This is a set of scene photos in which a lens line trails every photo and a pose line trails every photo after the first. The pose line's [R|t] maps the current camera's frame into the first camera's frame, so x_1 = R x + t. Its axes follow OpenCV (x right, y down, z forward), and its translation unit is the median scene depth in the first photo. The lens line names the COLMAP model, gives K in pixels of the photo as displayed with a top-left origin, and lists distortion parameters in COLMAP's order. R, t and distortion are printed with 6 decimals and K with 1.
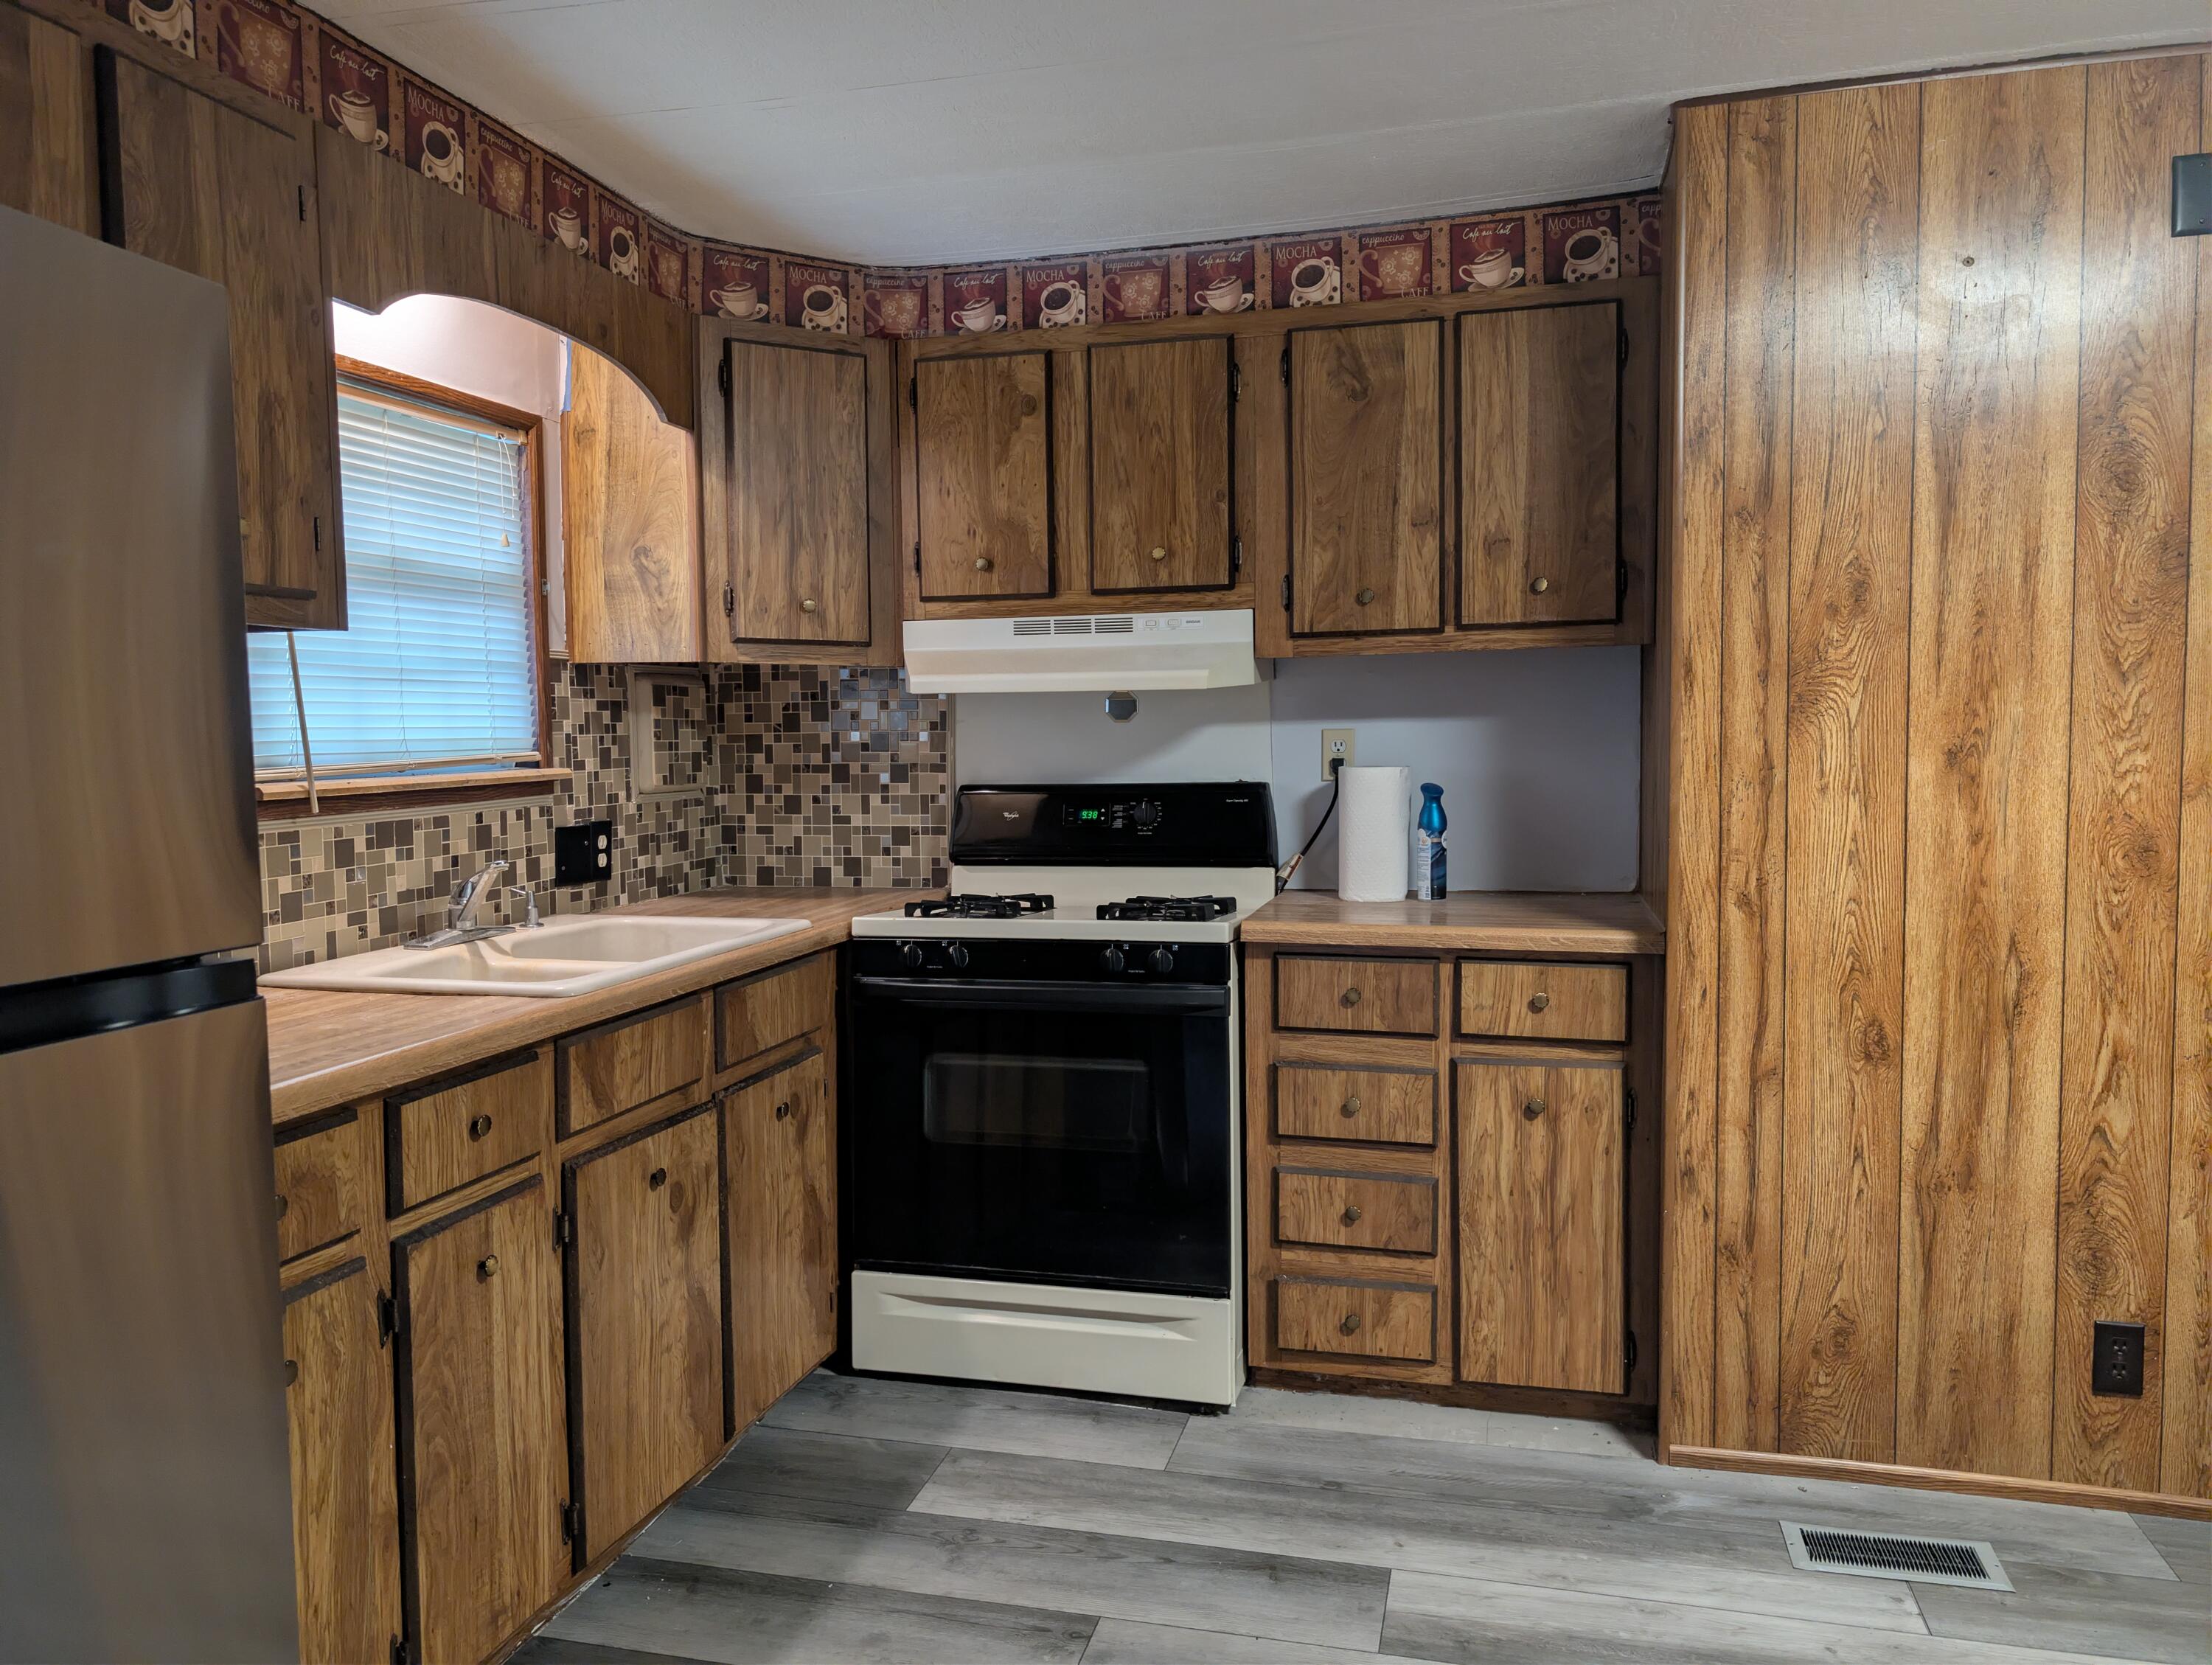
lens RADIAL K [[1584.7, 0, 1106.0], [0, 1584.7, 832.5], [0, 0, 1]] dist [0.011542, 0.000026]
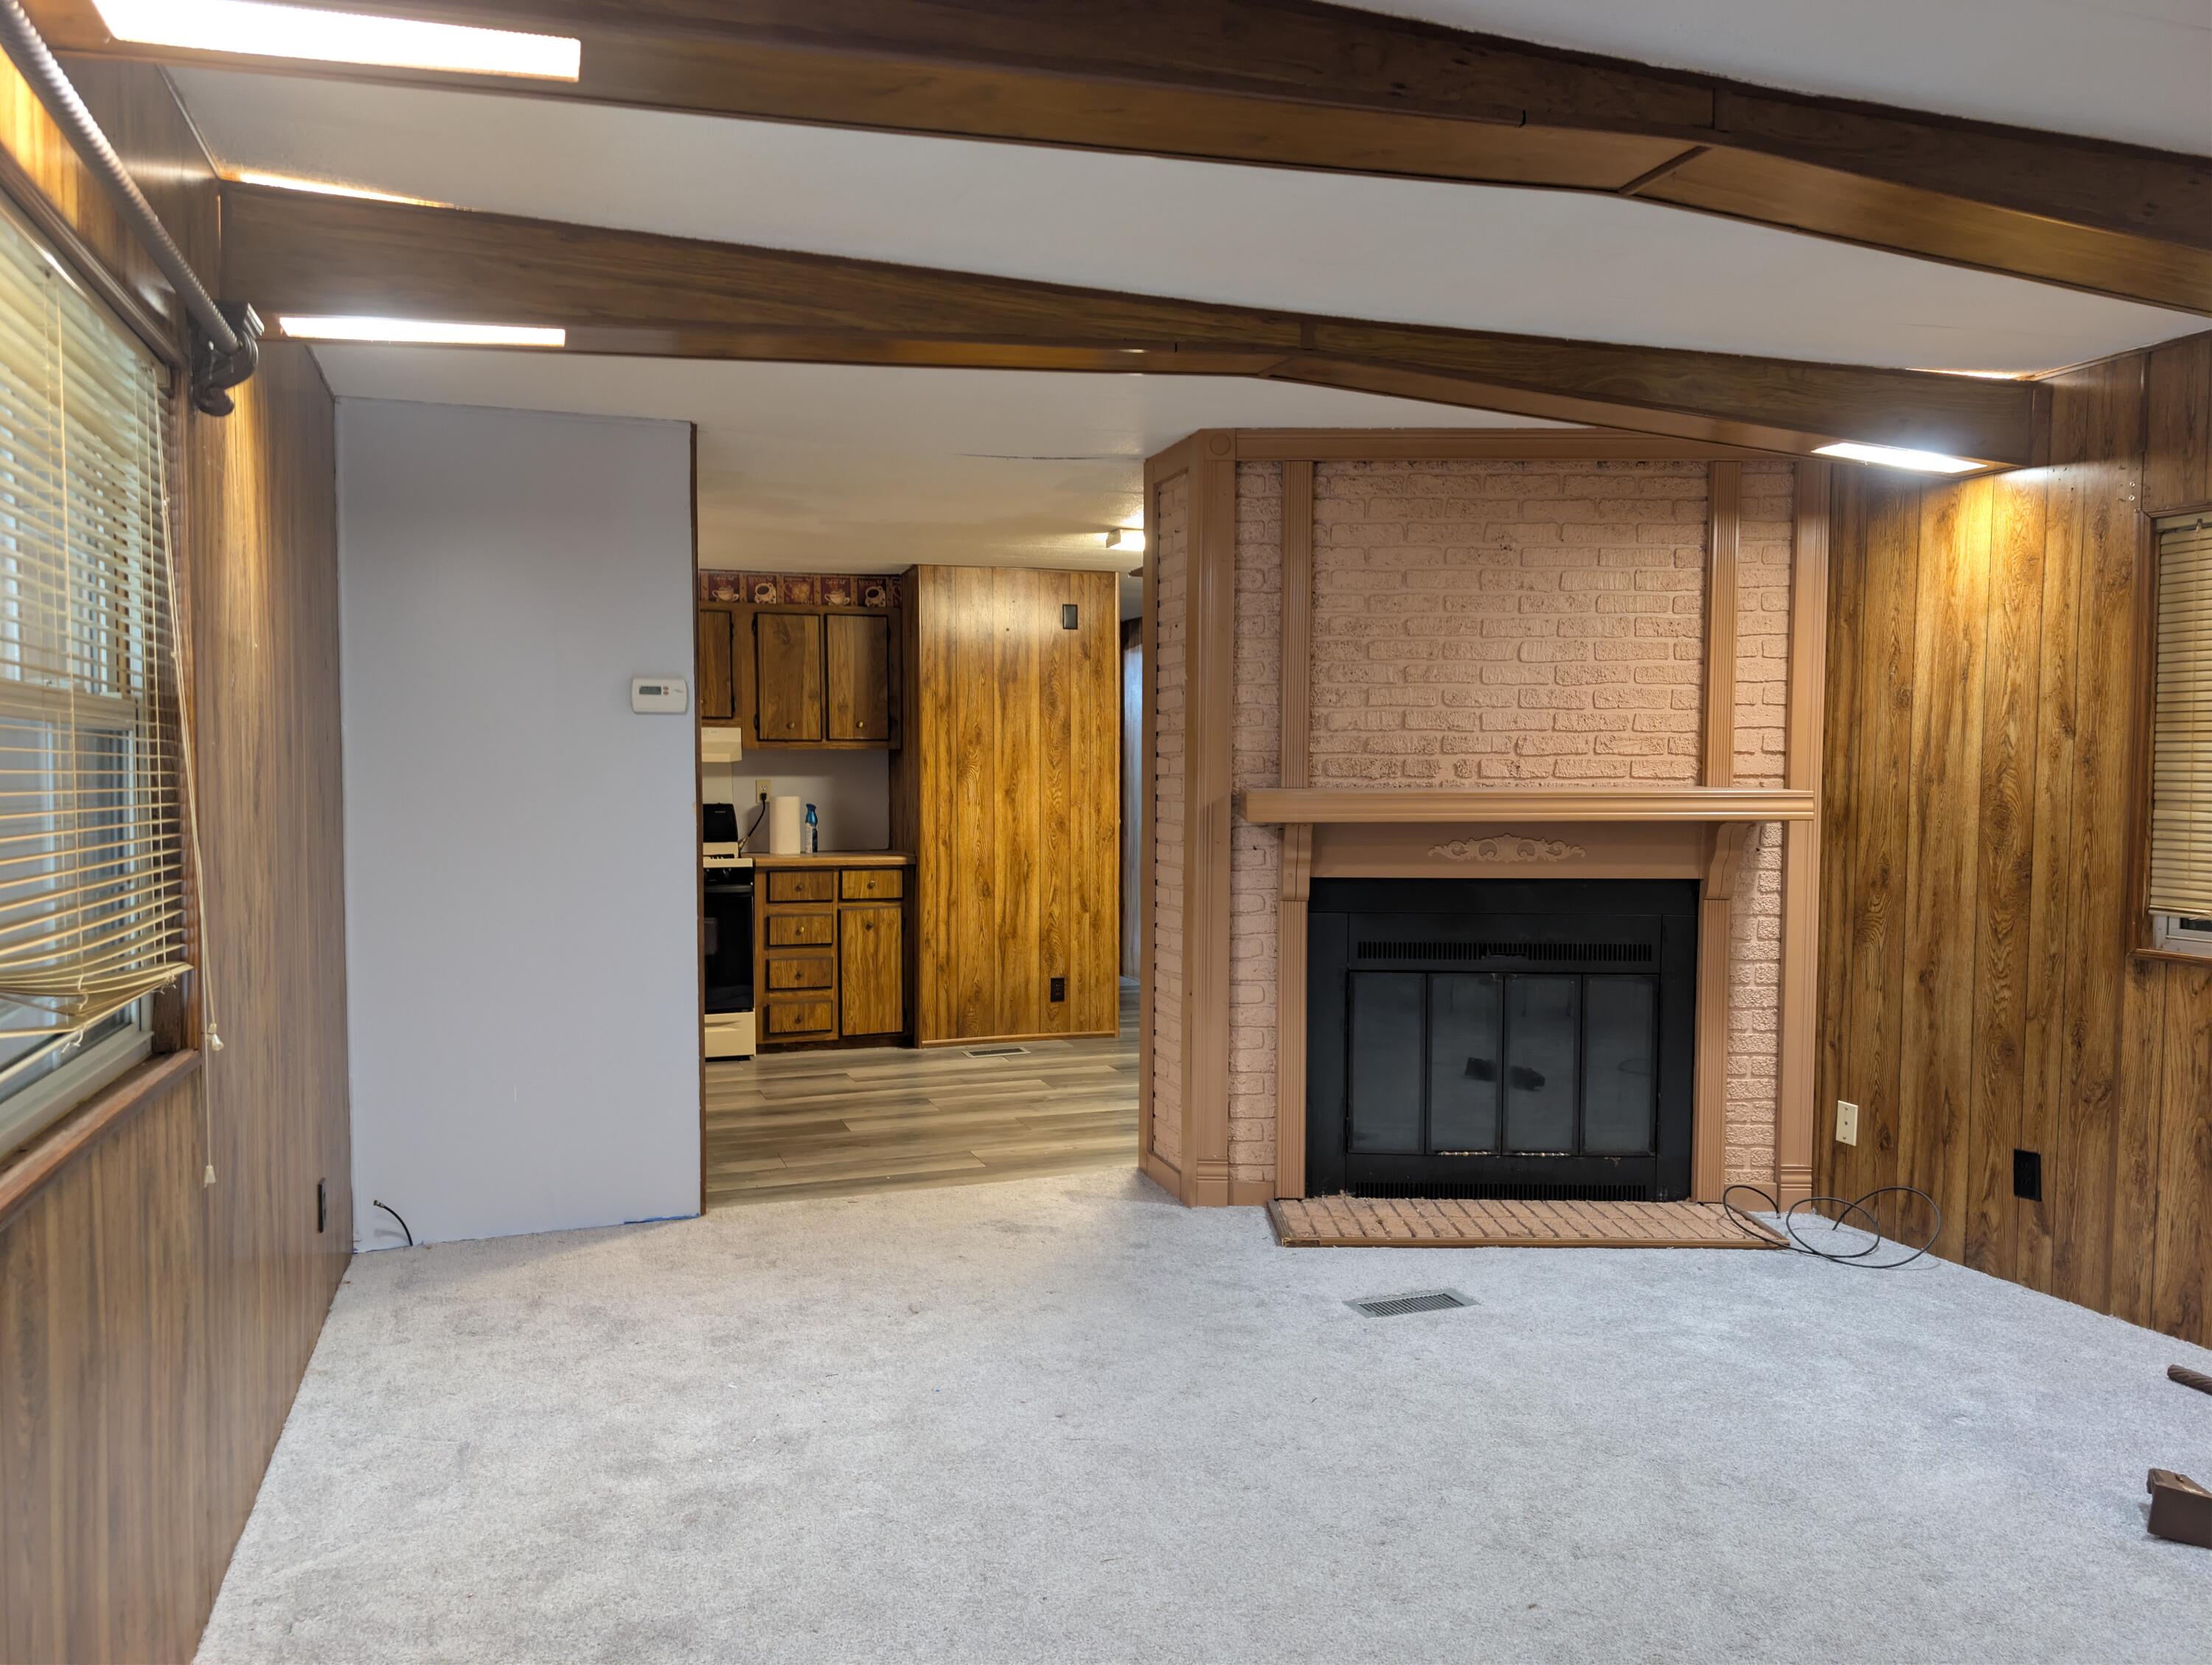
lens RADIAL K [[1584.7, 0, 1106.0], [0, 1584.7, 832.5], [0, 0, 1]] dist [0.011542, 0.000026]
pose [[0.827846, -0.006550, 0.560918, -0.818397], [0.023618, 0.999452, -0.023186, 0.083783], [-0.560459, 0.032442, 0.827547, -1.302502]]
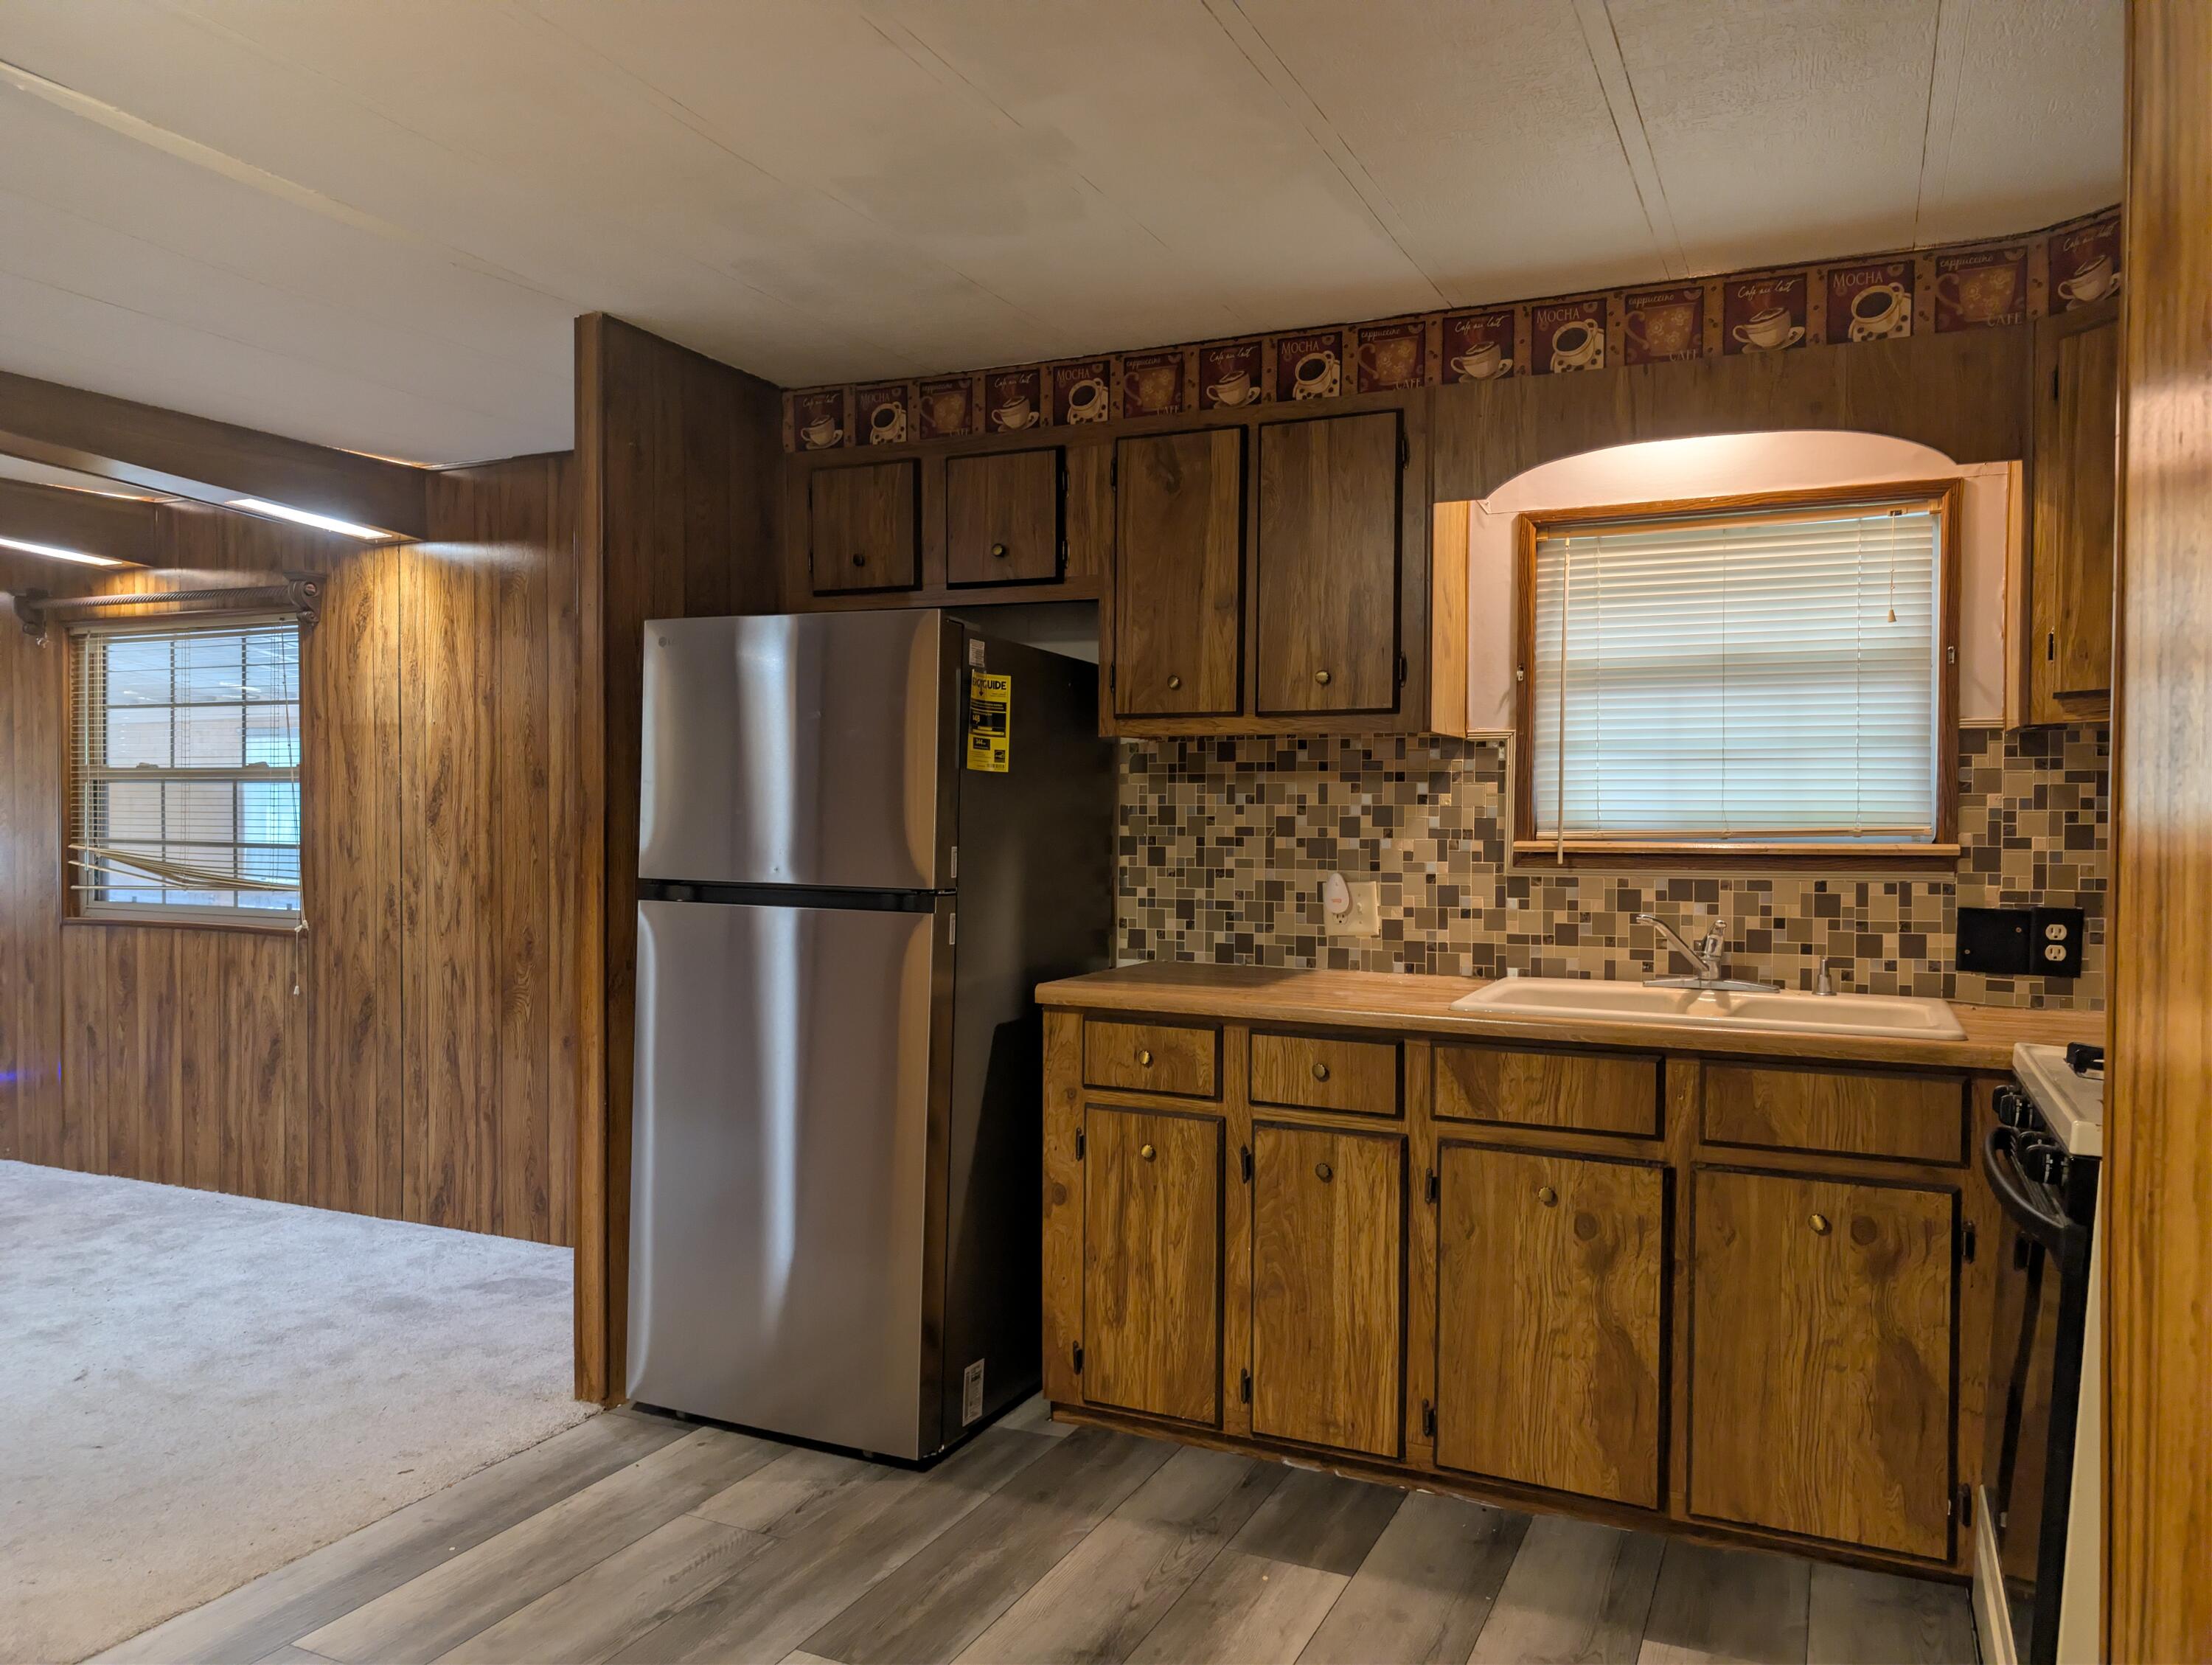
lens RADIAL K [[1679.0, 0, 1106.0], [0, 1679.0, 832.5], [0, 0, 1]] dist [0.086244, -0.000199]
pose [[-0.160024, 0.024710, -0.986804, 1.275595], [-0.070151, 0.996874, 0.036338, -0.084456], [0.984617, 0.075040, -0.157790, 1.136440]]
